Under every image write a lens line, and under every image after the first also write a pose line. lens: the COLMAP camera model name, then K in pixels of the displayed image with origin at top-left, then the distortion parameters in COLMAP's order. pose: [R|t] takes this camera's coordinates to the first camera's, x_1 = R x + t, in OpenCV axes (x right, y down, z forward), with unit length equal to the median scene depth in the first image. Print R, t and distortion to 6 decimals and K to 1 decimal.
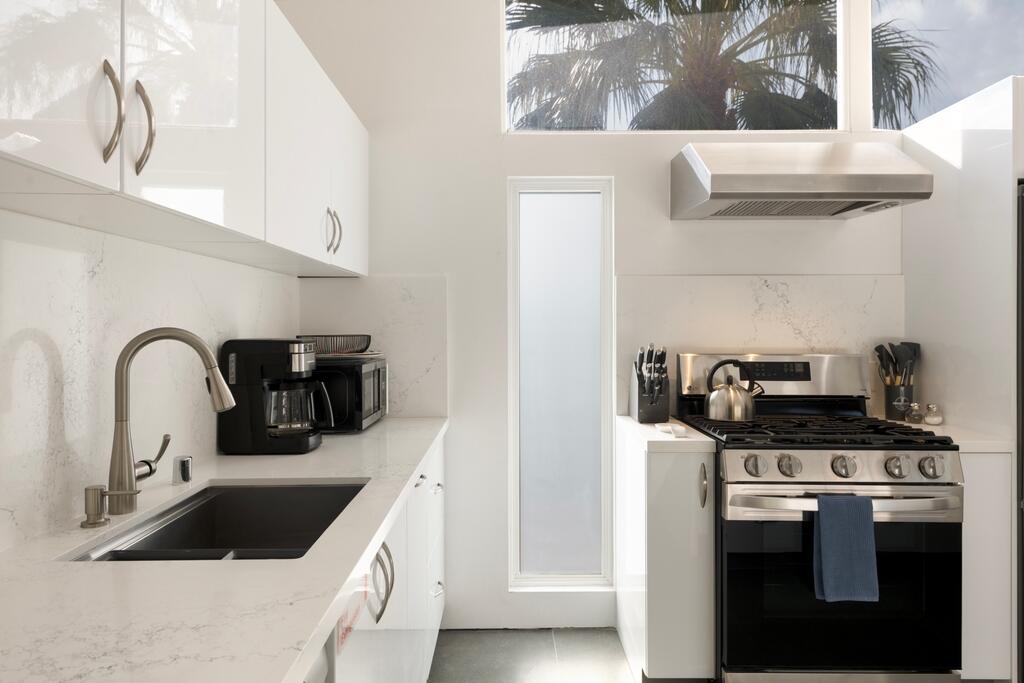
lens RADIAL K [[700.3, 0, 516.6], [0, 700.3, 323.0], [0, 0, 1]] dist [0.027598, -0.001094]
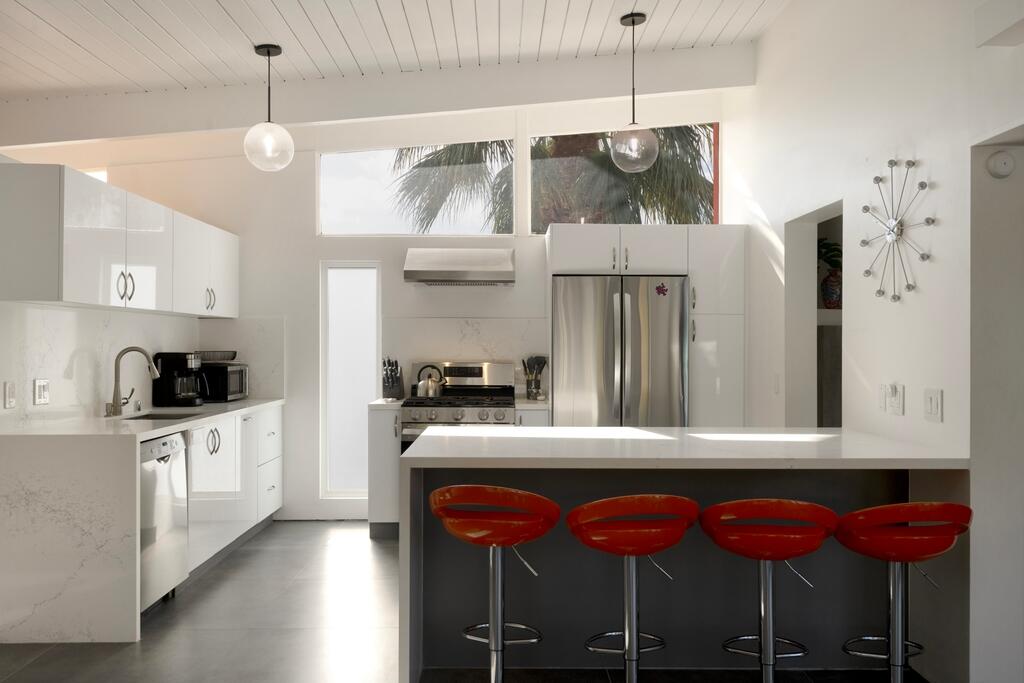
lens RADIAL K [[839.0, 0, 507.3], [0, 839.0, 342.3], [0, 0, 1]] dist [0.041071, -0.000811]
pose [[0.999992, 0.003657, -0.001872, 0.546408], [-0.003655, 0.999993, 0.000889, -0.011171], [0.001875, -0.000883, 0.999998, -1.301436]]
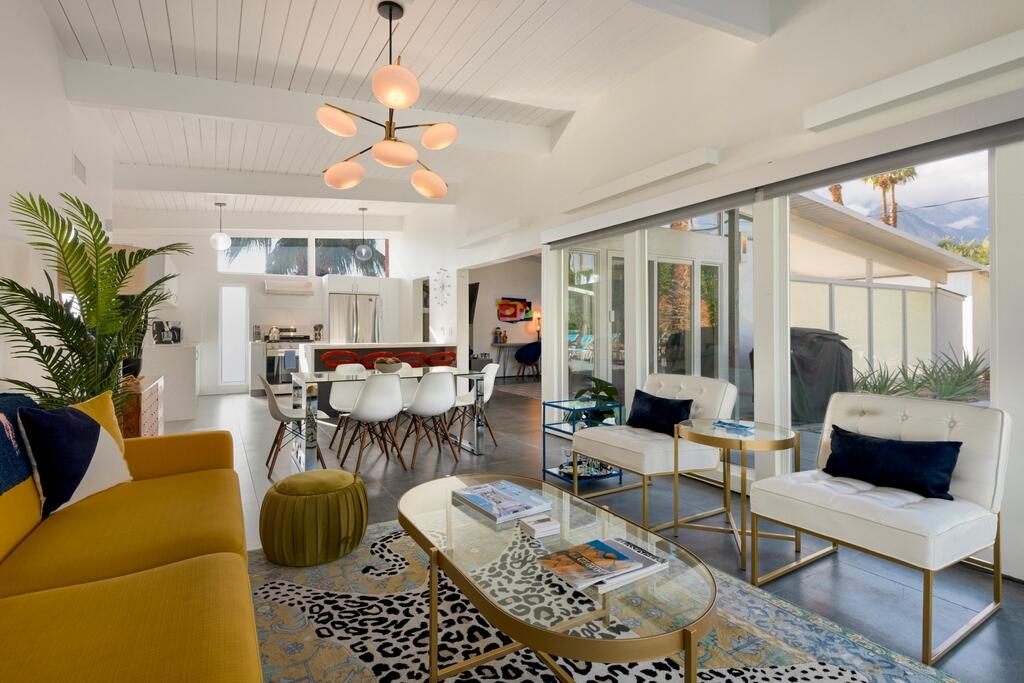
lens RADIAL K [[486.2, 0, 509.3], [0, 486.2, 333.8], [0, 0, 1]] dist [0.004565, -0.000572]
pose [[0.861772, -0.001384, 0.507294, 0.009851], [-0.002753, 0.999969, 0.007404, 0.073489], [-0.507289, -0.007777, 0.861741, -2.716632]]
